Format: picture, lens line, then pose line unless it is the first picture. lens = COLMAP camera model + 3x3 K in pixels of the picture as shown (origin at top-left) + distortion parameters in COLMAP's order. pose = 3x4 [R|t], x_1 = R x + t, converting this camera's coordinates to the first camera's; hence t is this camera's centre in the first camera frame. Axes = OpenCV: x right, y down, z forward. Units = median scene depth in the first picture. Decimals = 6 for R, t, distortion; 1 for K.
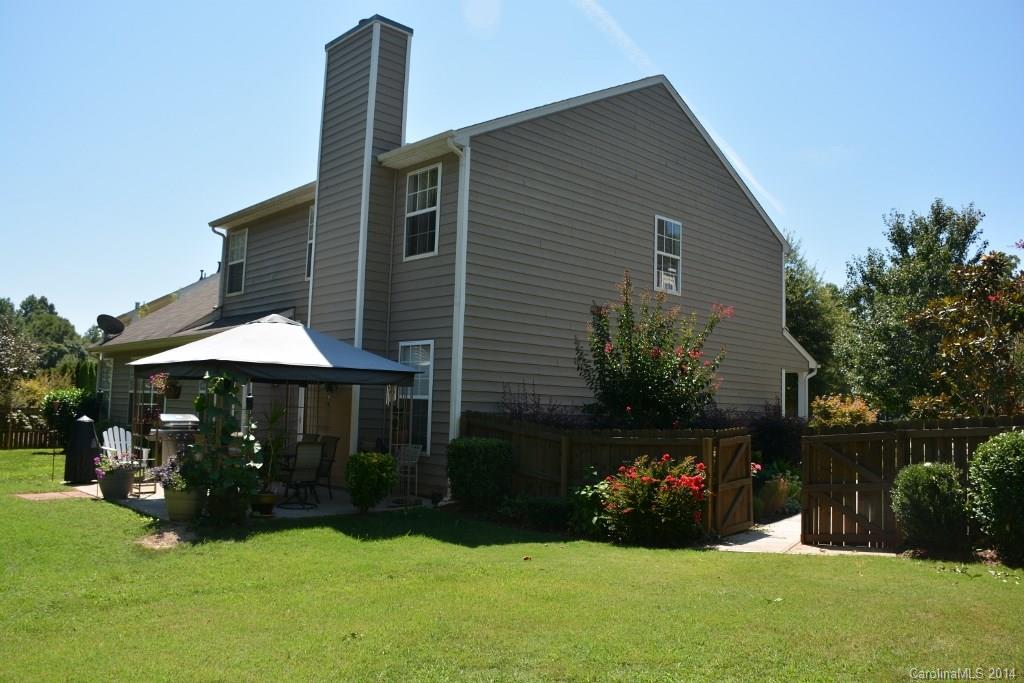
lens RADIAL K [[786.6, 0, 509.9], [0, 786.6, 322.6], [0, 0, 1]] dist [-0.097855, 0.003002]
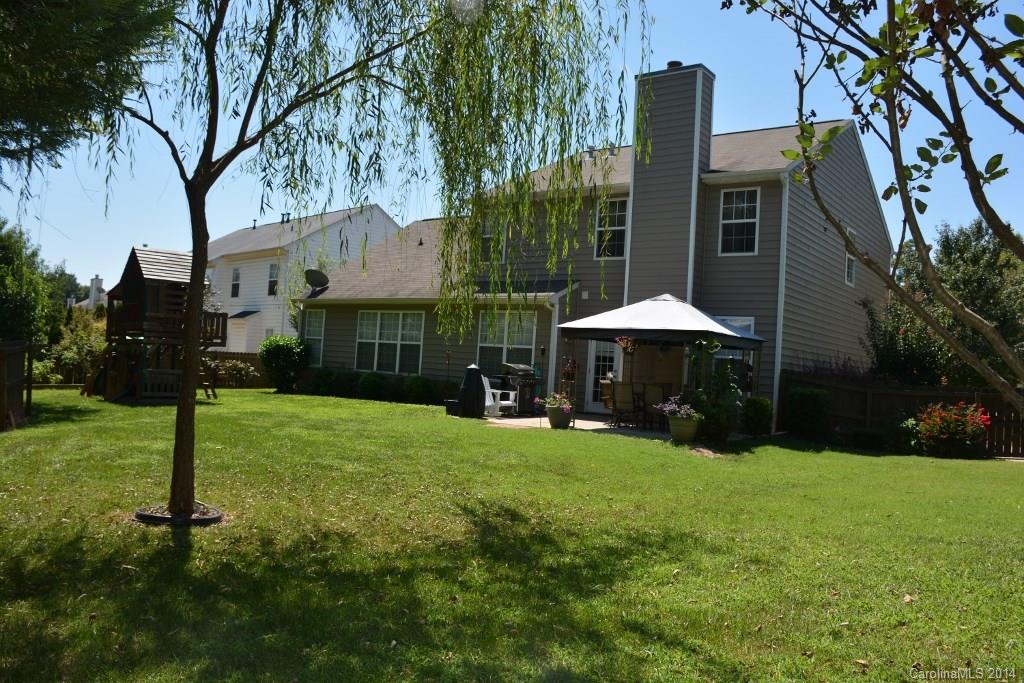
lens RADIAL K [[786.6, 0, 509.9], [0, 786.6, 322.6], [0, 0, 1]] dist [-0.097855, 0.003002]
pose [[0.986309, 0.041035, 0.159722, -0.718839], [-0.052203, 0.996429, 0.066366, -0.035263], [-0.156428, -0.073795, 0.984929, -0.281648]]
